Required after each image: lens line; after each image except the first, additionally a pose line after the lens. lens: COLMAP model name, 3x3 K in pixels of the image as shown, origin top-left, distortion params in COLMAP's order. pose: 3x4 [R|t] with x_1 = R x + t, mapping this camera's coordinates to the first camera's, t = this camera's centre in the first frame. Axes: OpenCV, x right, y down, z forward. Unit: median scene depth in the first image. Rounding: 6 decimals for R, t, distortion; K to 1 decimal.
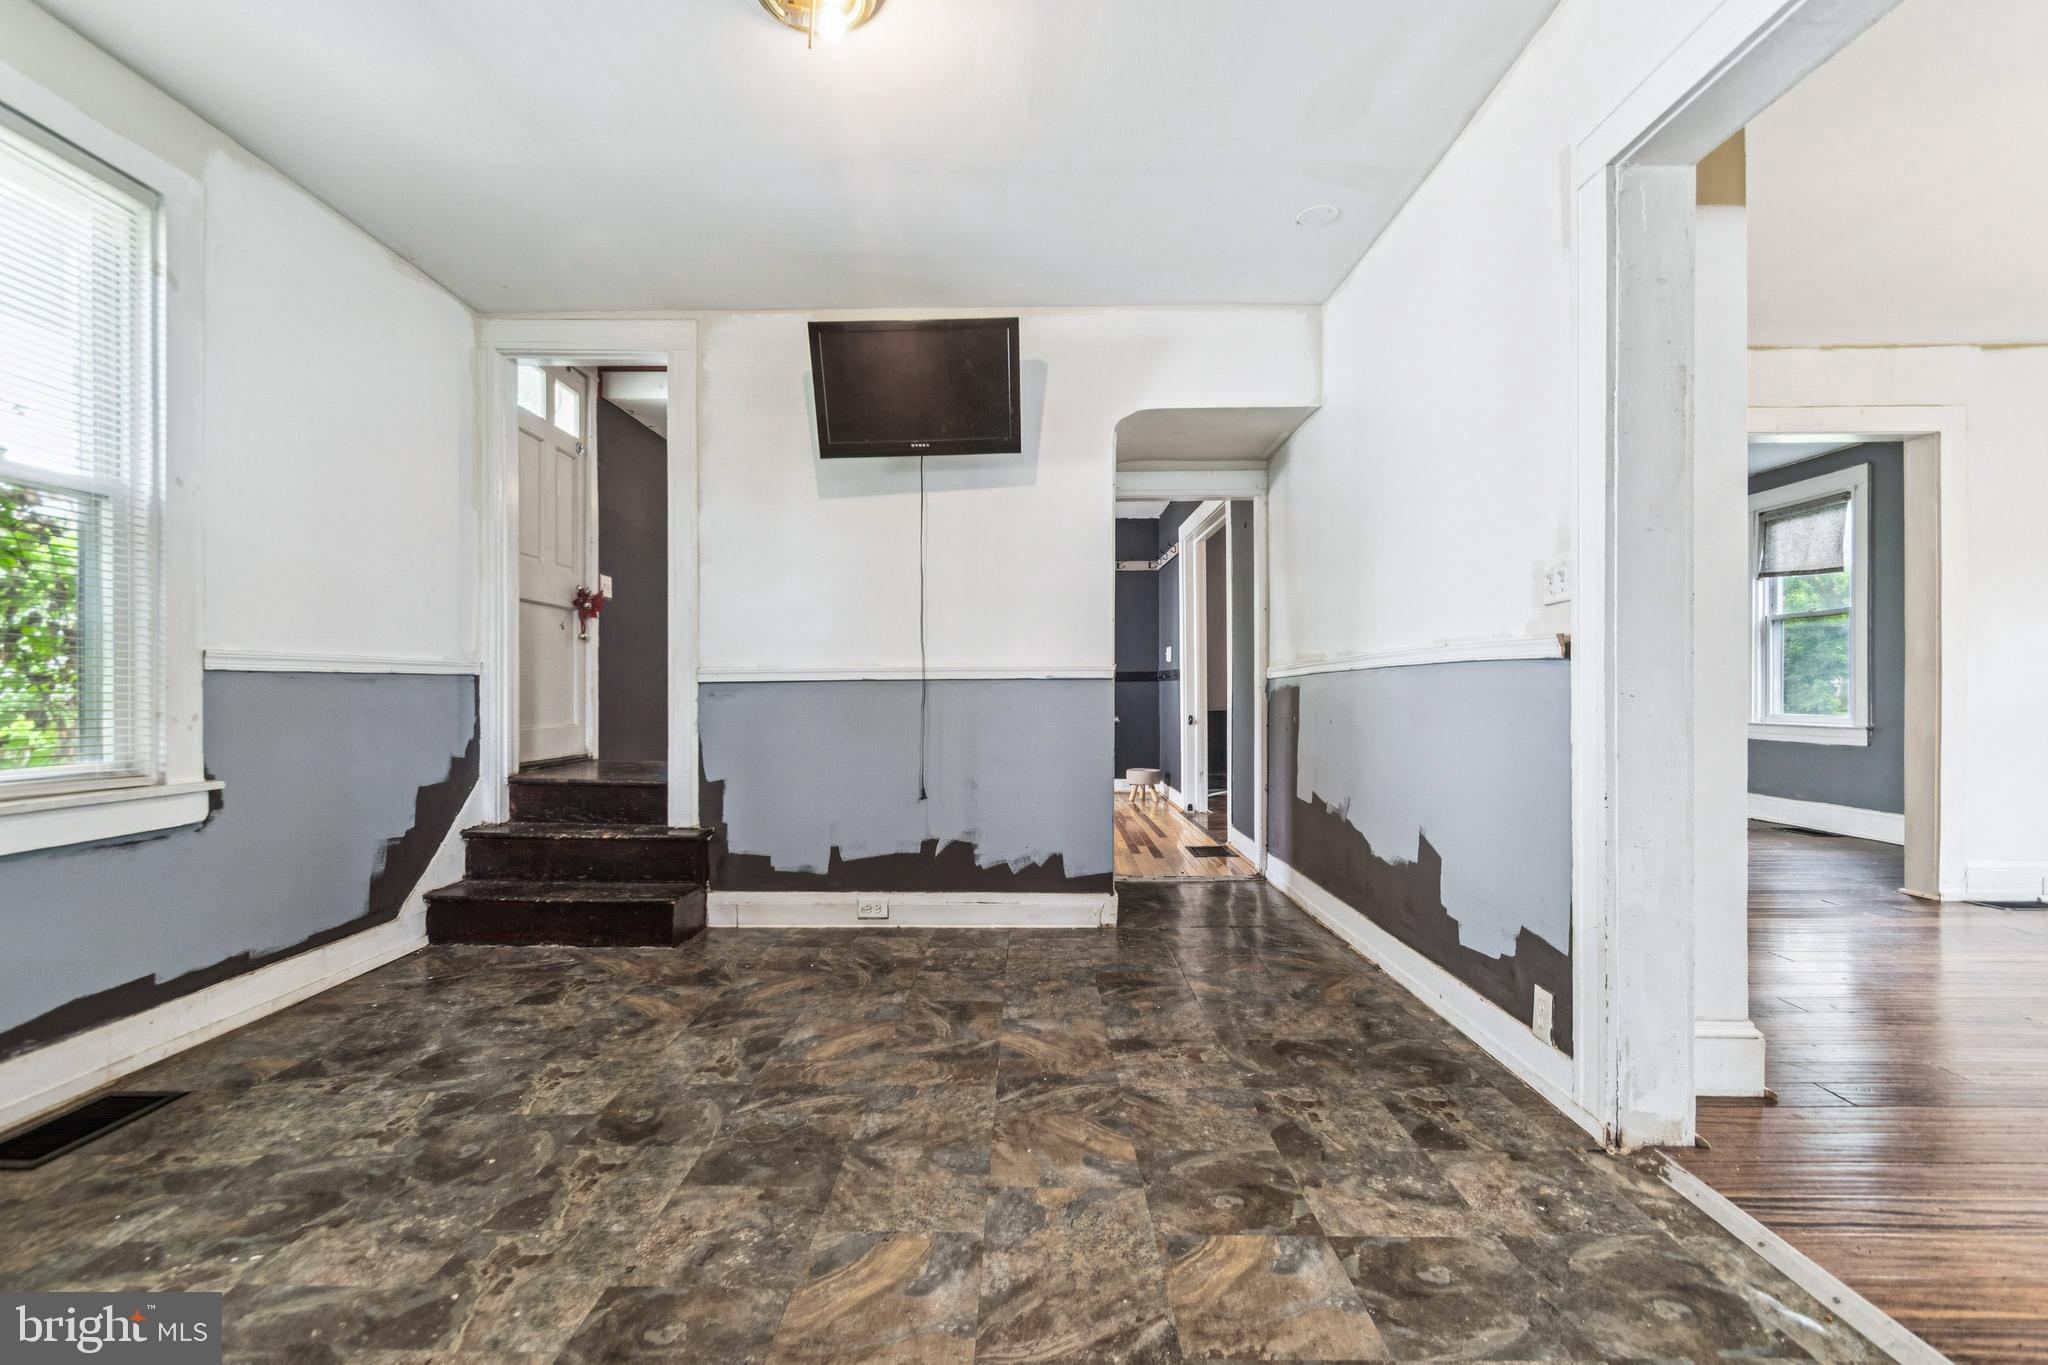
lens RADIAL K [[912.8, 0, 1013.7], [0, 912.8, 685.5], [0, 0, 1]] dist [0.006526, -0.004026]
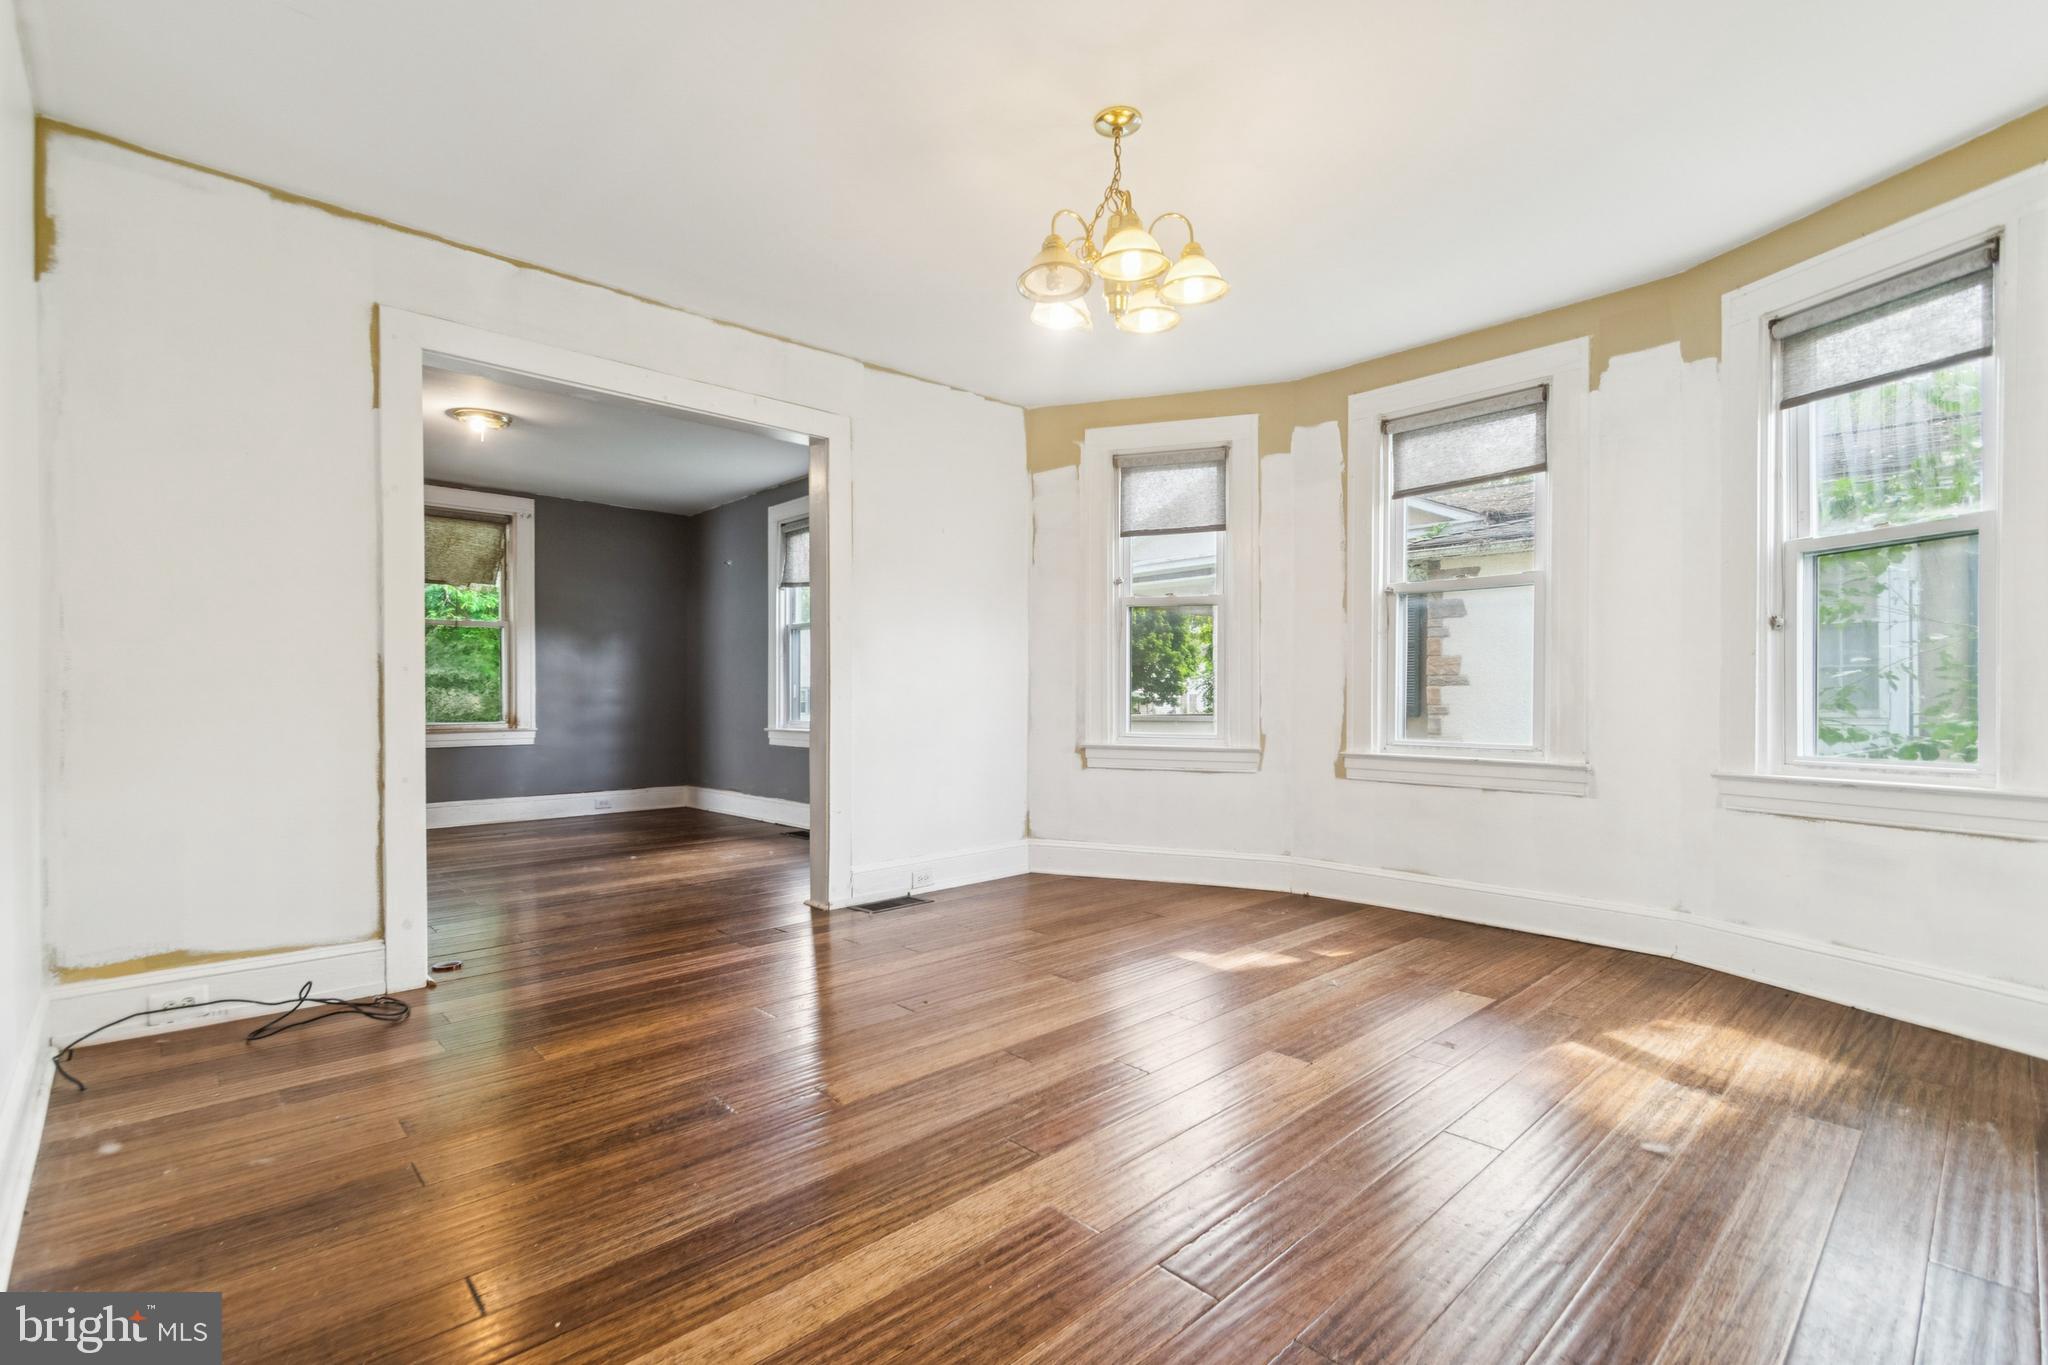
lens RADIAL K [[912.8, 0, 1023.0], [0, 912.8, 681.2], [0, 0, 1]] dist [0.006526, -0.004026]
pose [[0.720057, 0.014037, 0.693773, 0.314046], [-0.002776, 0.999846, -0.017348, 0.002421], [-0.693910, 0.010566, 0.719985, 0.091544]]
